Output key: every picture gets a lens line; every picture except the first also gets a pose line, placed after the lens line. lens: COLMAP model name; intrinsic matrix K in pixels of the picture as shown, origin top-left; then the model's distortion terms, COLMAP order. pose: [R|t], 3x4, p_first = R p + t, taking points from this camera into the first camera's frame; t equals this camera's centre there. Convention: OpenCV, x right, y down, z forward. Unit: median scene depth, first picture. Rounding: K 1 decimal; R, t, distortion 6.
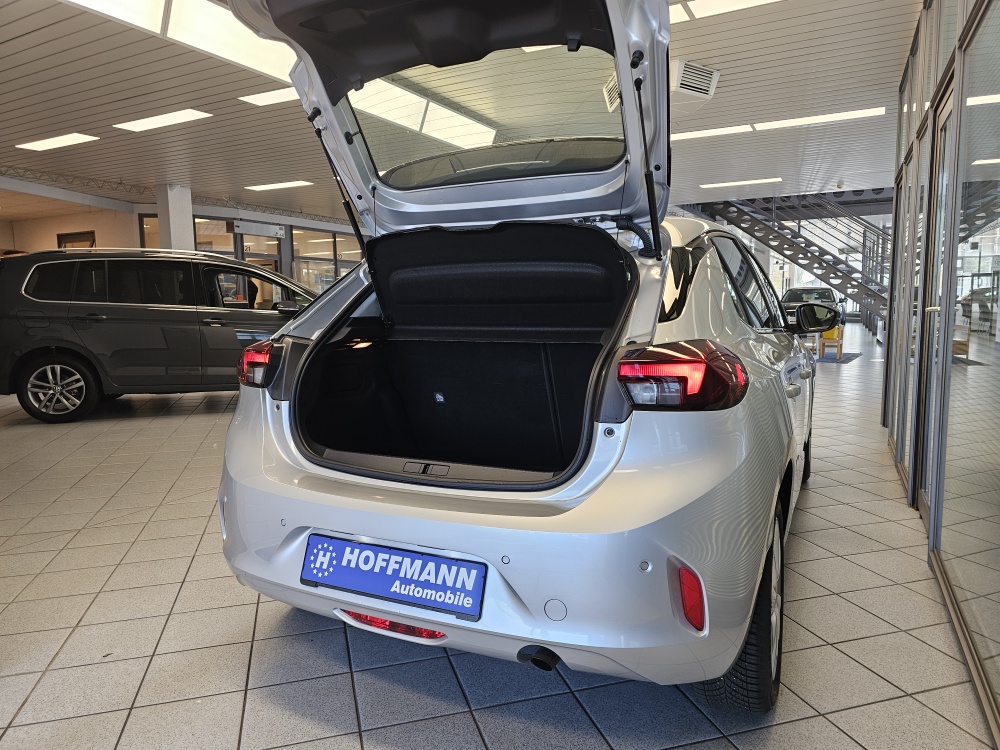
lens RADIAL K [[665.5, 0, 506.7], [0, 665.5, 372.9], [0, 0, 1]] dist [0.083203, -0.101629]
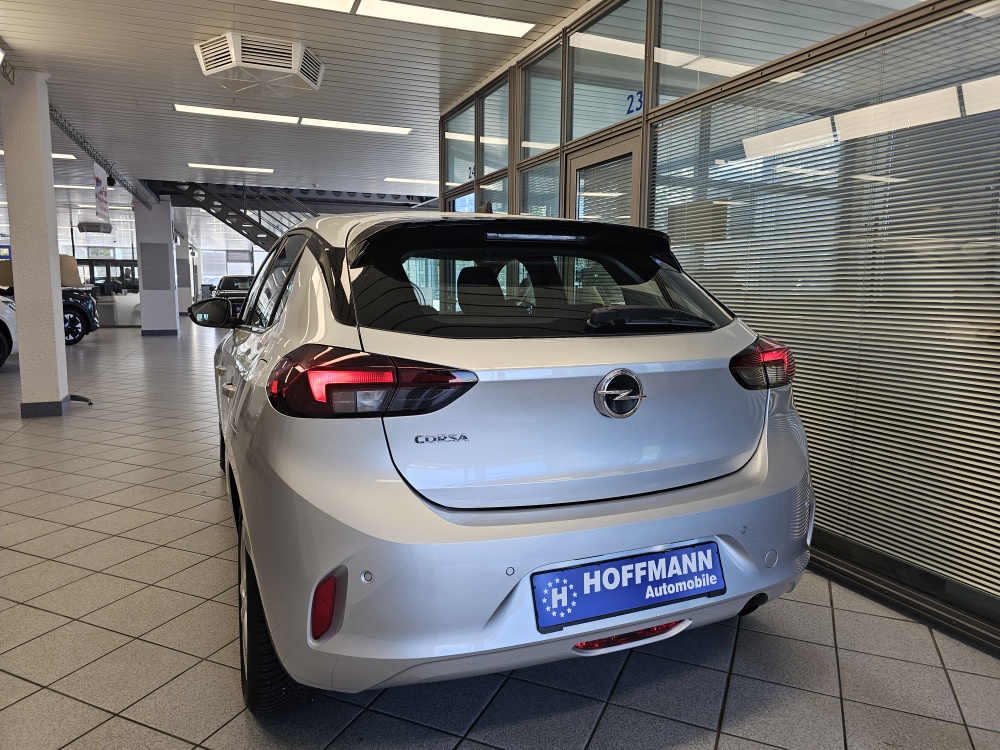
lens RADIAL K [[654.9, 0, 535.2], [0, 654.9, 361.5], [0, 0, 1]] dist [0.020189, -0.001805]
pose [[0.662038, -0.072732, 0.745933, -0.929242], [0.069292, 0.996957, 0.035709, -0.061249], [-0.746260, 0.028047, 0.665063, 0.458186]]
